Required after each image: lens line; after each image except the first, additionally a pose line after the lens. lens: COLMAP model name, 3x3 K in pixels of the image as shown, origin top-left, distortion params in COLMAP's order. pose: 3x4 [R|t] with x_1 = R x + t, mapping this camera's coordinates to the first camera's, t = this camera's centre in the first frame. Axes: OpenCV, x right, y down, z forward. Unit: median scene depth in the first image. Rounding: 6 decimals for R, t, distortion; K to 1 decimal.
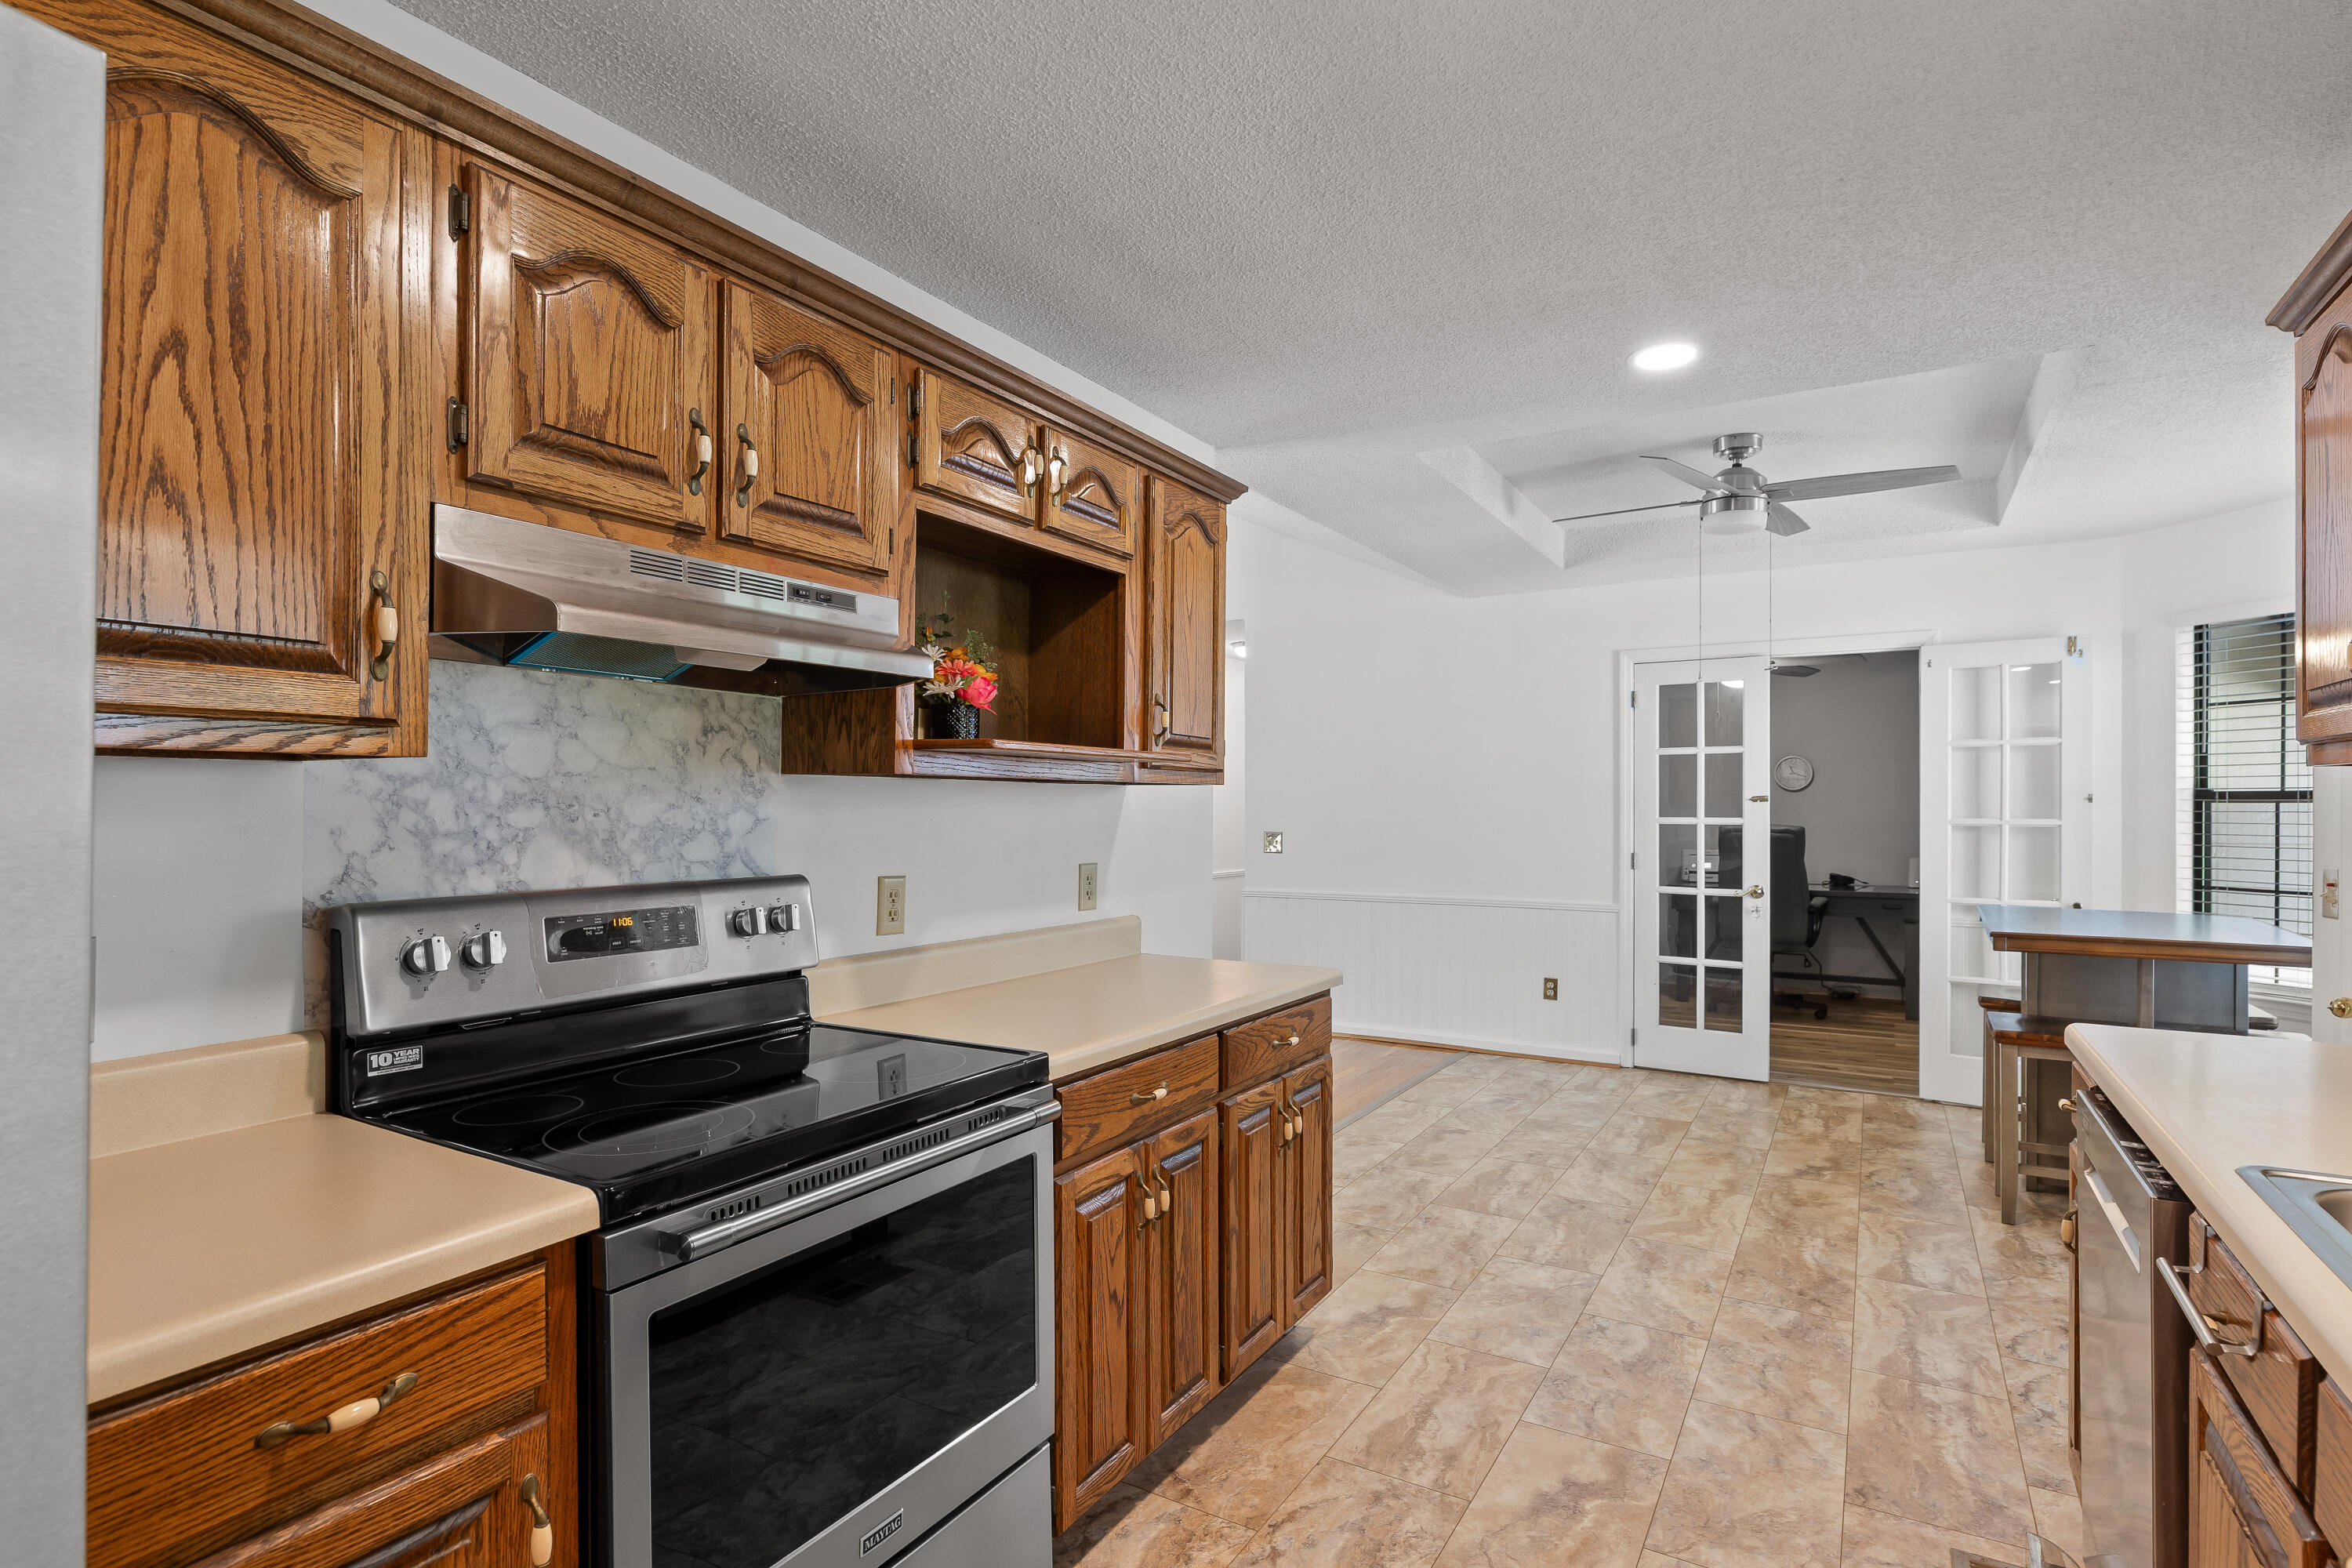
lens RADIAL K [[1163.5, 0, 1176.9], [0, 1163.5, 796.4], [0, 0, 1]] dist [-0.001762, -0.000247]
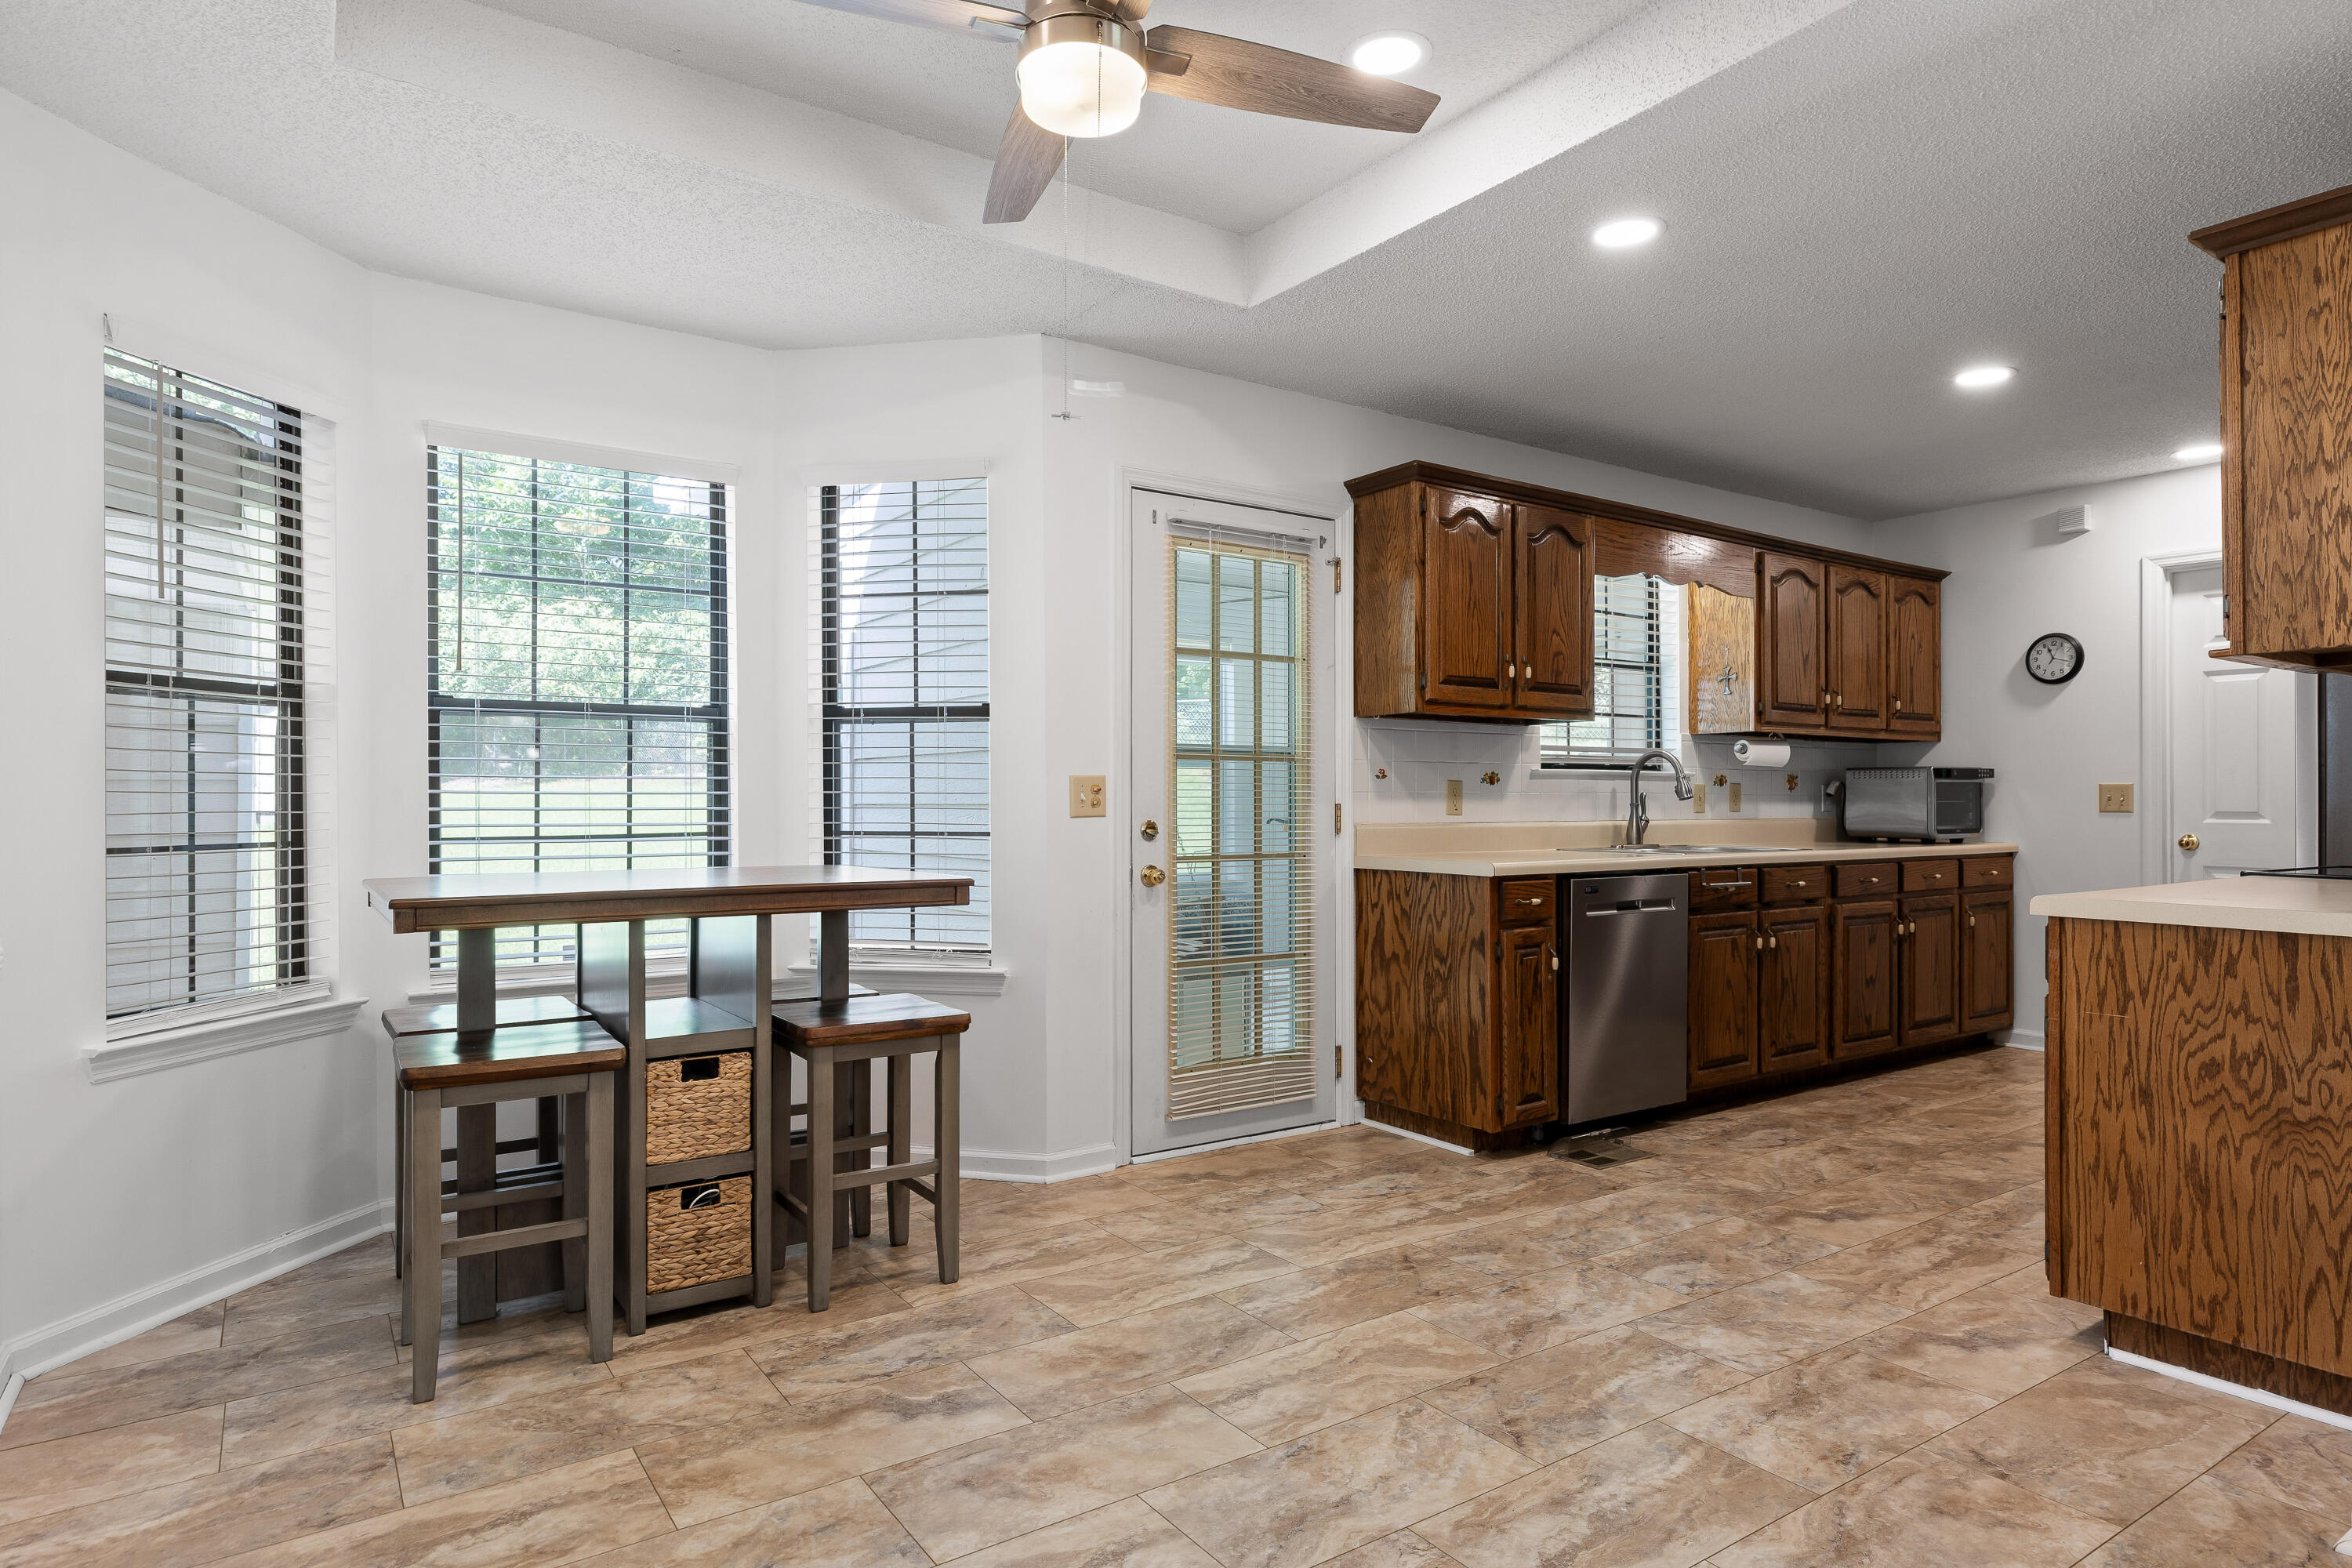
lens RADIAL K [[1320.6, 0, 1176.1], [0, 1320.6, 790.9], [0, 0, 1]] dist [-0.004526, -0.000303]
pose [[-0.911474, 0.003262, 0.411344, 0.287236], [-0.001946, 0.999923, -0.012241, 0.083790], [-0.411353, -0.011958, -0.911398, 1.952716]]
